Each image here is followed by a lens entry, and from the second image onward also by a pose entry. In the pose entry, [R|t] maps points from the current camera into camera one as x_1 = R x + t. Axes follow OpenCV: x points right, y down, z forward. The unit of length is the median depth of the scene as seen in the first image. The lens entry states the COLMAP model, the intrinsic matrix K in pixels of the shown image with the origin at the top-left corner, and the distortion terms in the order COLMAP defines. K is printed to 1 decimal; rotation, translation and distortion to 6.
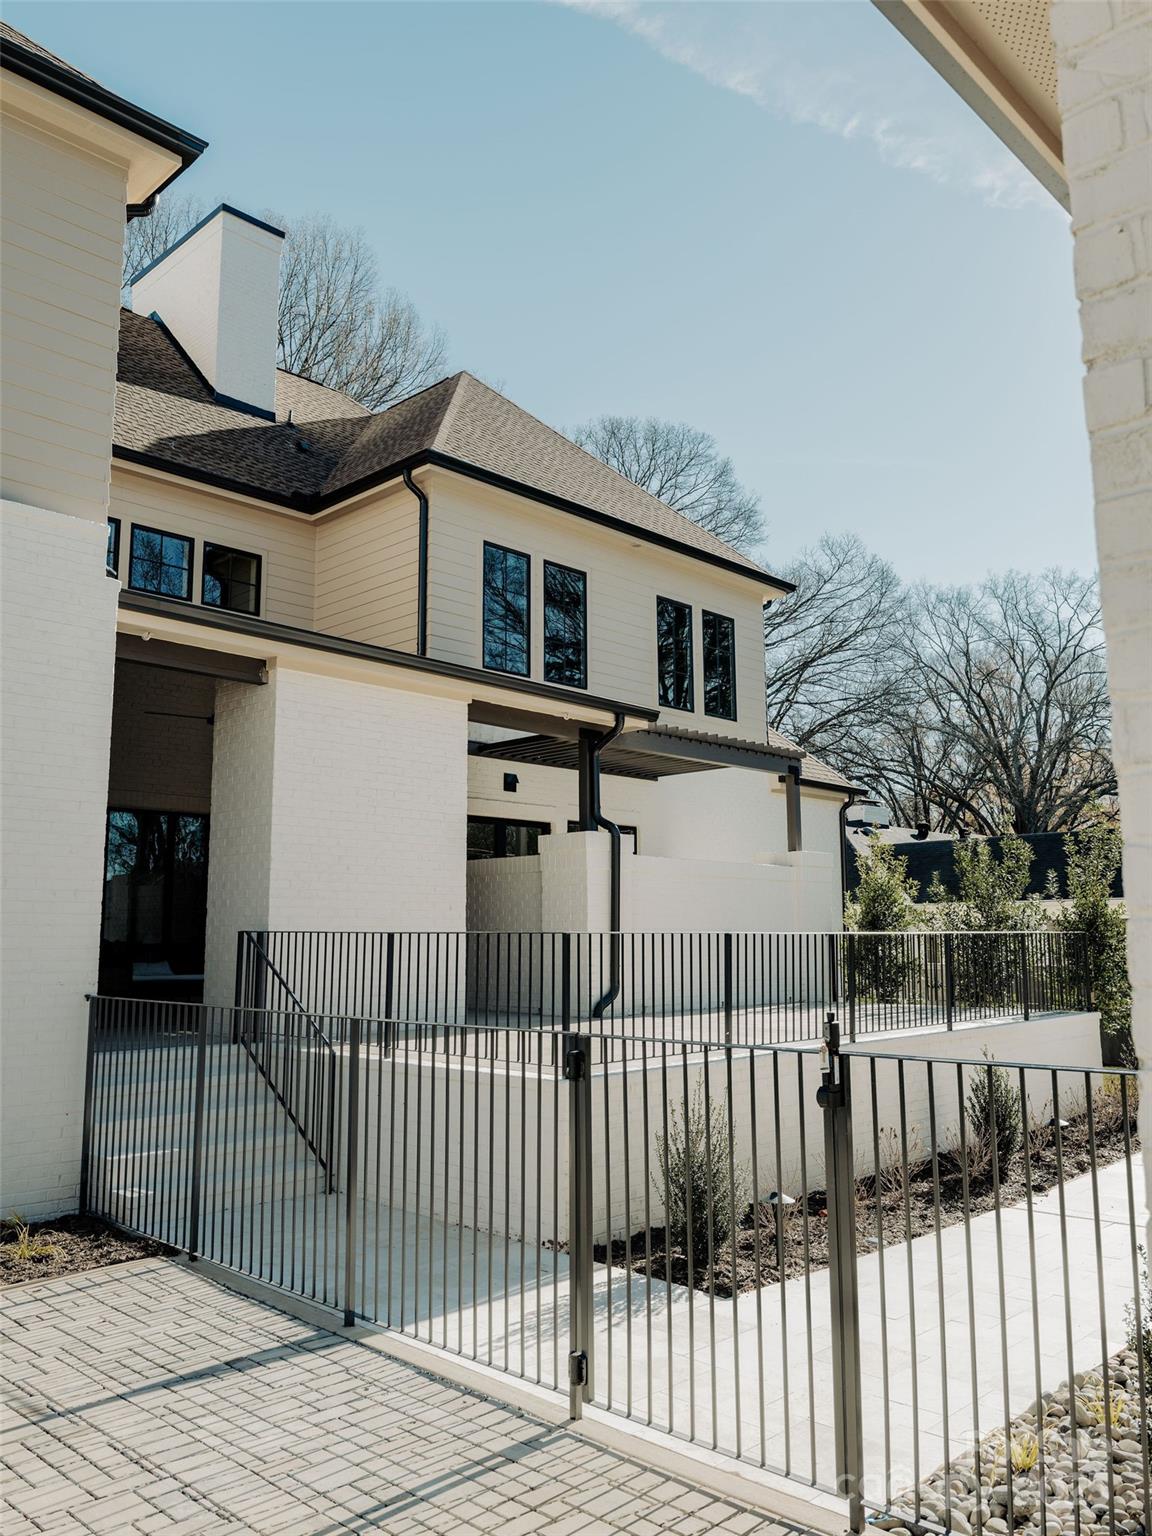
lens RADIAL K [[1211.3, 0, 576.0], [0, 1211.3, 768.0], [0, 0, 1]] dist [-0.028187, -0.006378]
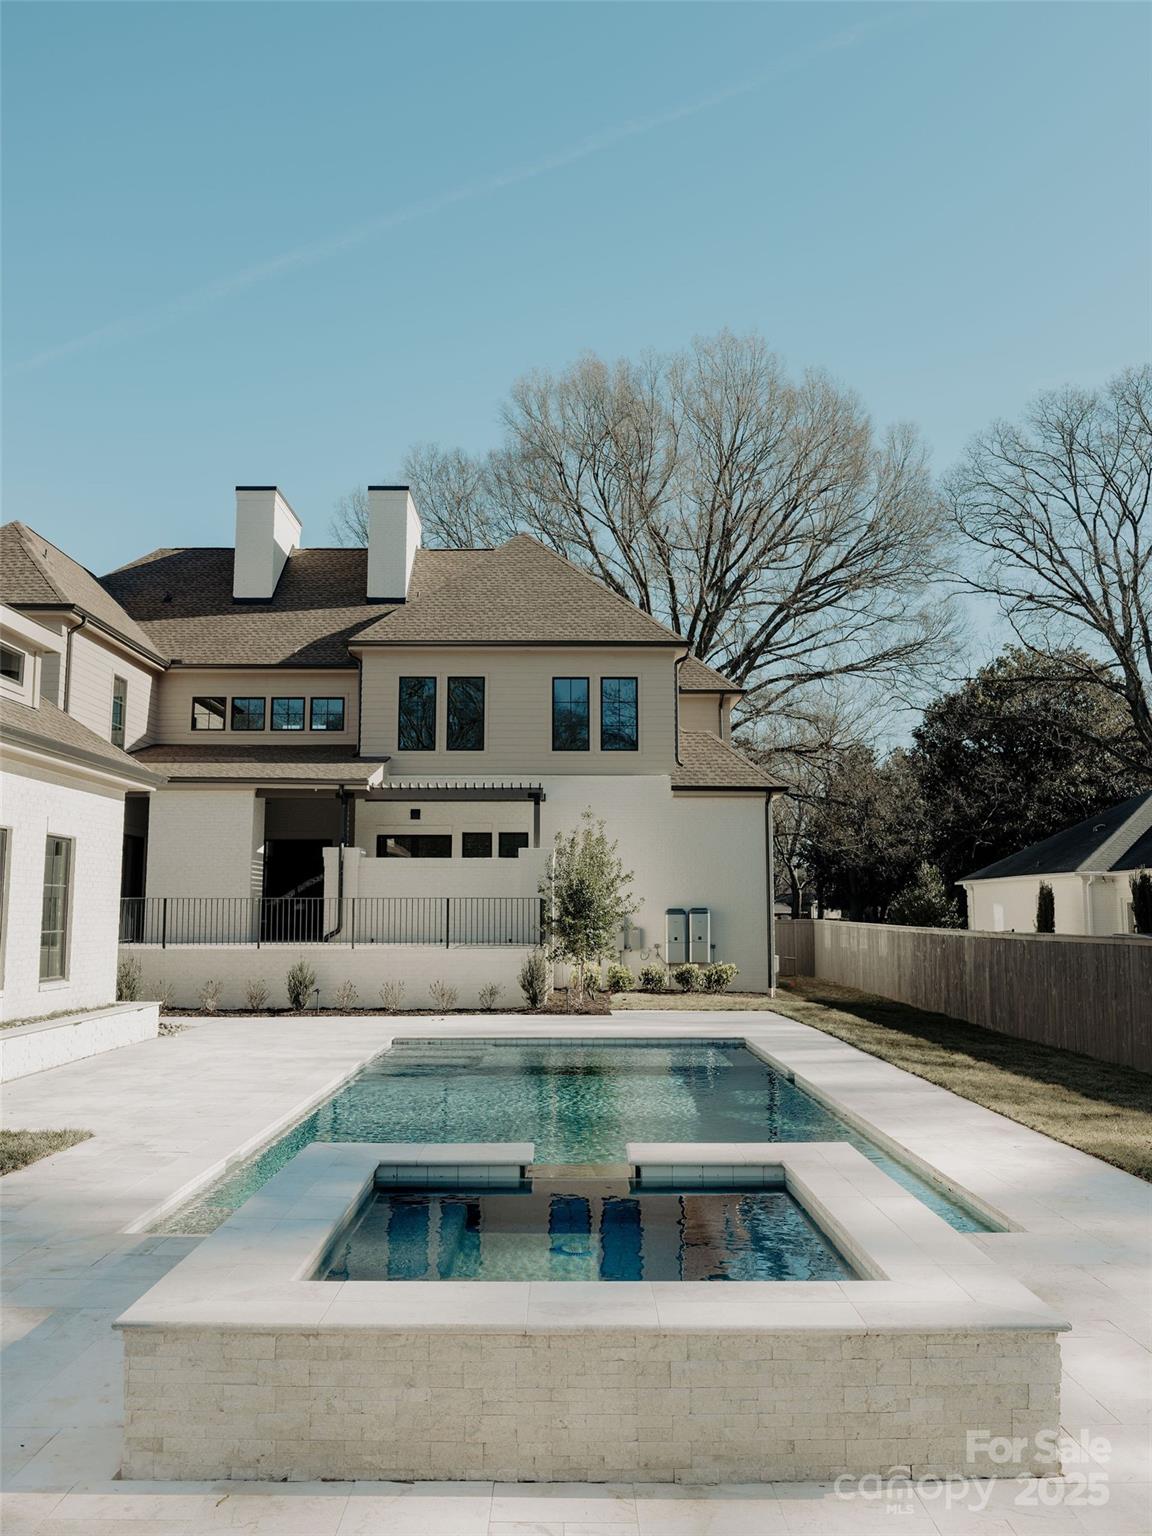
lens RADIAL K [[1211.3, 0, 576.0], [0, 1211.3, 768.0], [0, 0, 1]] dist [-0.028187, -0.006378]
pose [[0.695556, -0.080621, -0.713935, 1.278270], [0.096954, 0.995128, -0.017916, 0.000106], [0.711900, -0.056758, 0.699983, -0.058644]]
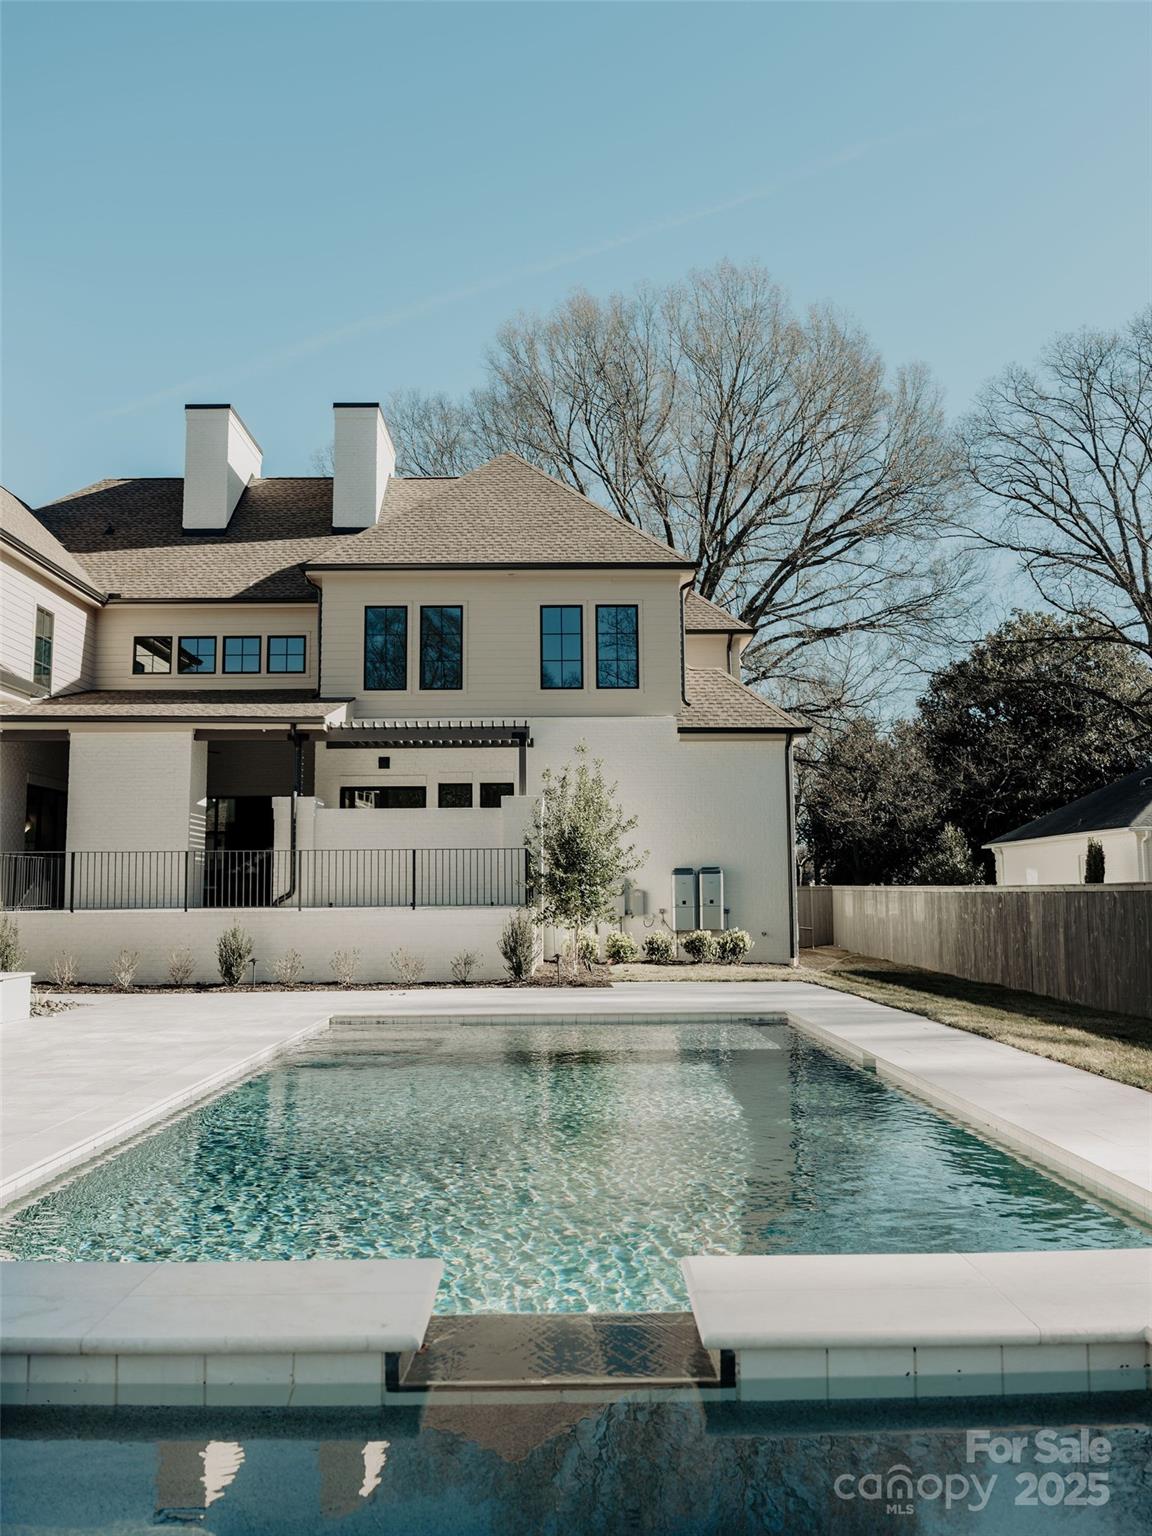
lens RADIAL K [[1211.3, 0, 576.0], [0, 1211.3, 768.0], [0, 0, 1]] dist [-0.028187, -0.006378]
pose [[0.698314, -0.076099, -0.711734, 1.126595], [0.104809, 0.994486, -0.003499, 0.046658], [0.708076, -0.072152, 0.702440, 0.086426]]
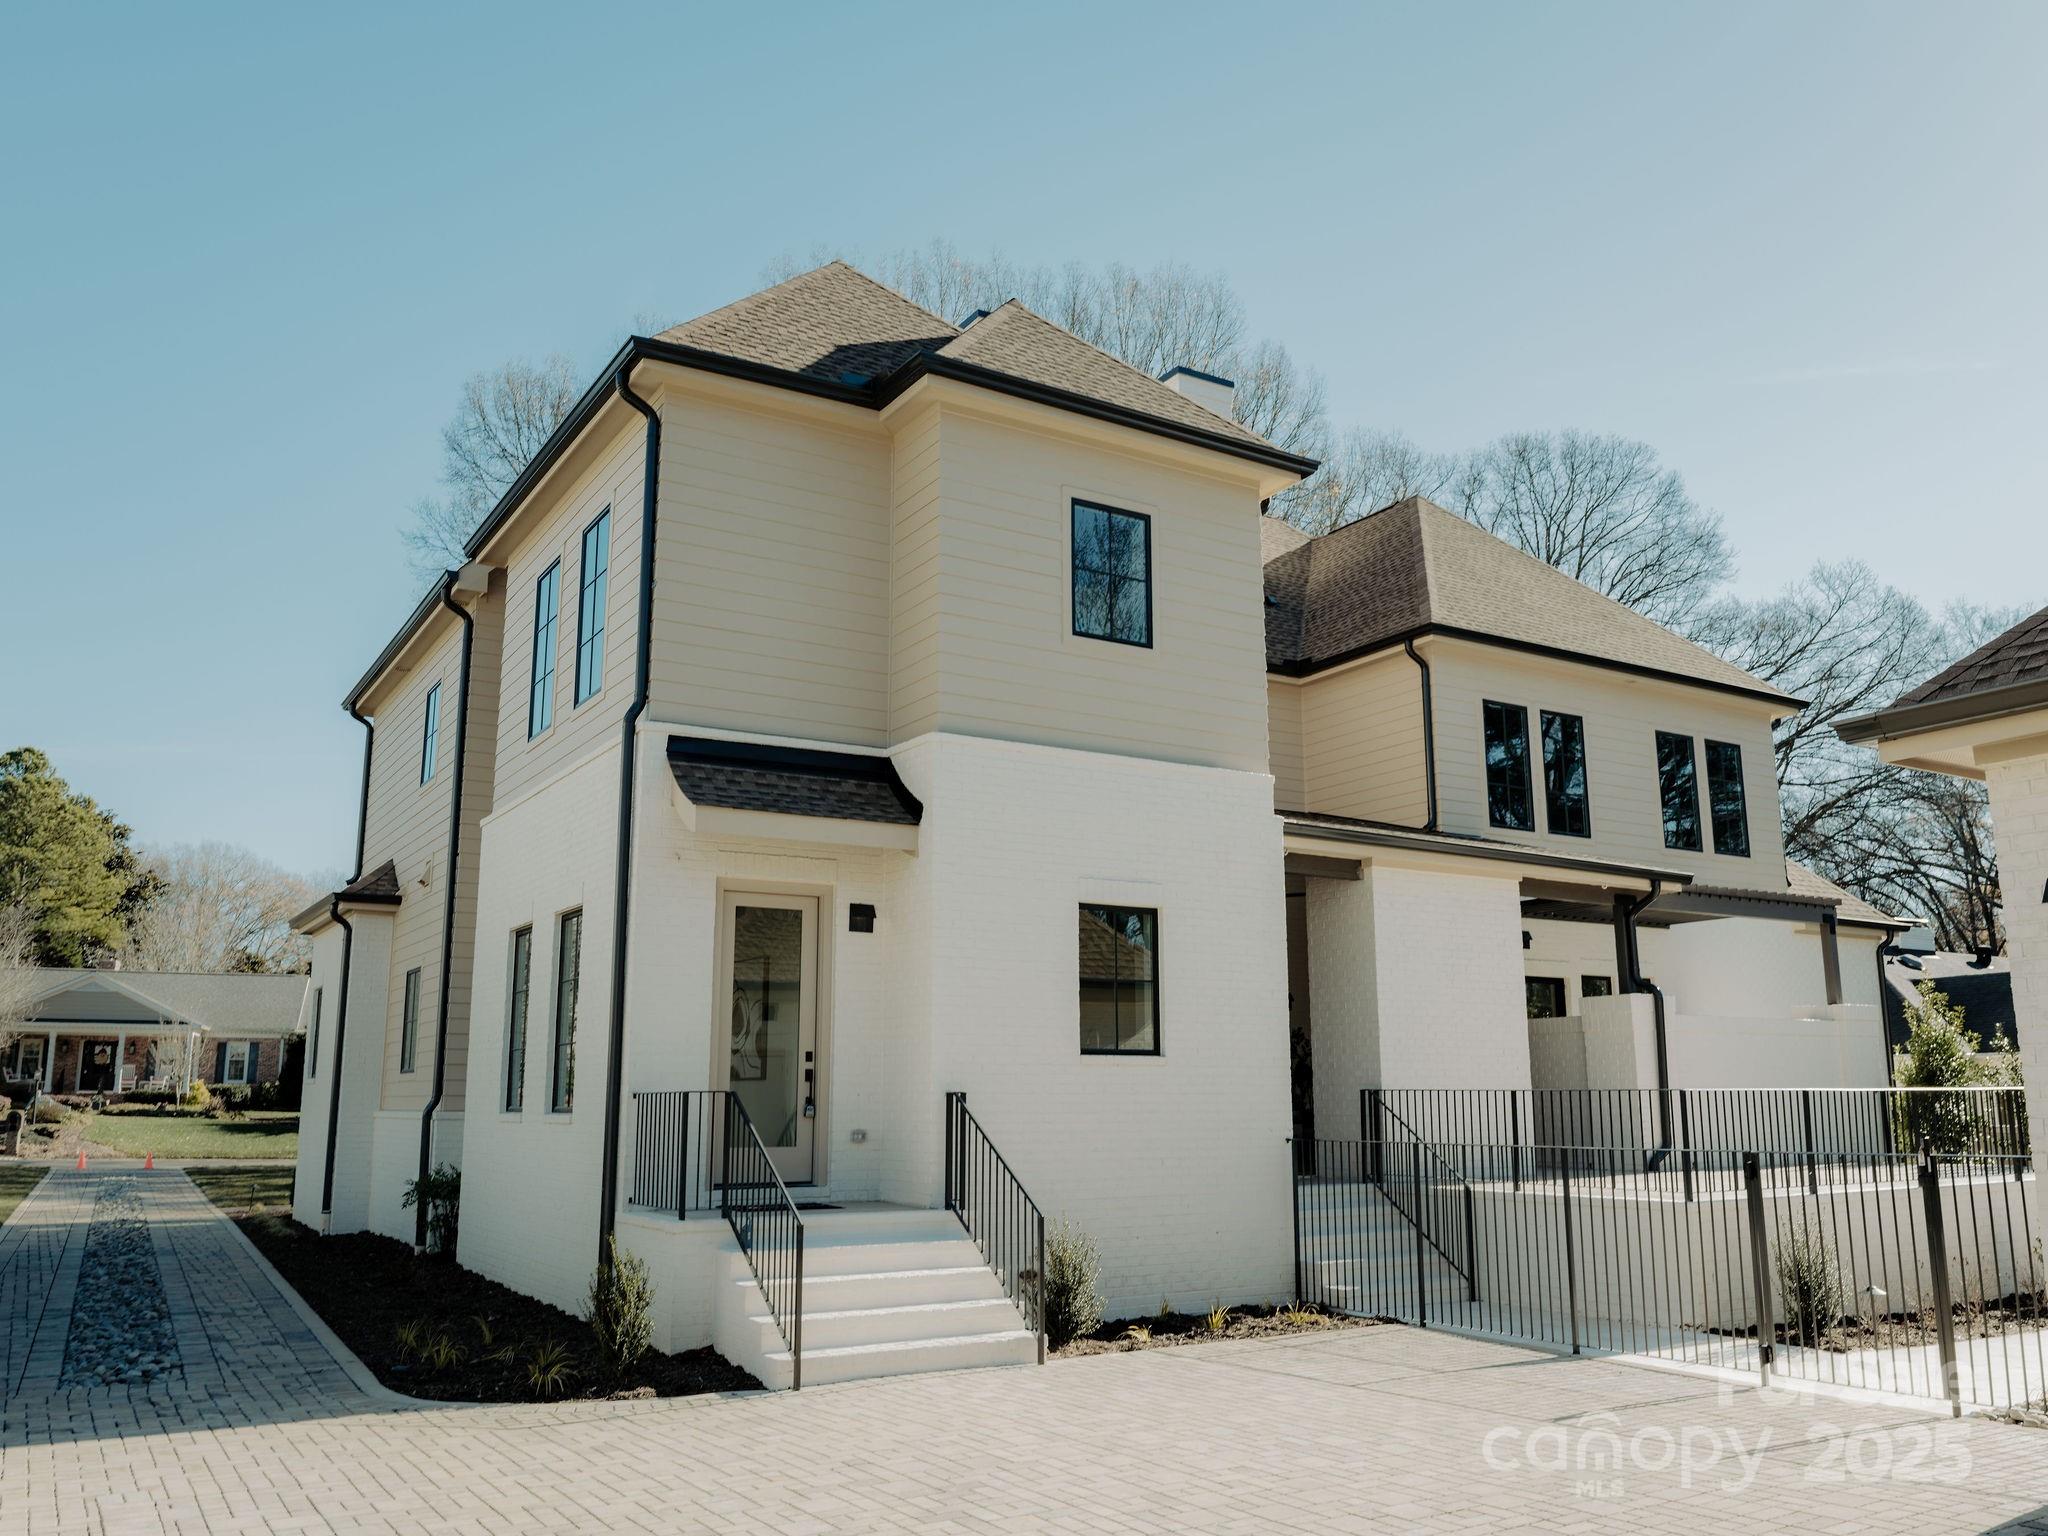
lens RADIAL K [[1615.1, 0, 1026.9], [0, 1615.1, 782.2], [0, 0, 1]] dist [-0.028187, -0.006378]
pose [[0.966277, -0.046833, -0.253212, -0.099749], [0.033113, 0.997757, -0.058178, -0.049652], [0.255368, 0.047831, 0.965660, -0.366575]]
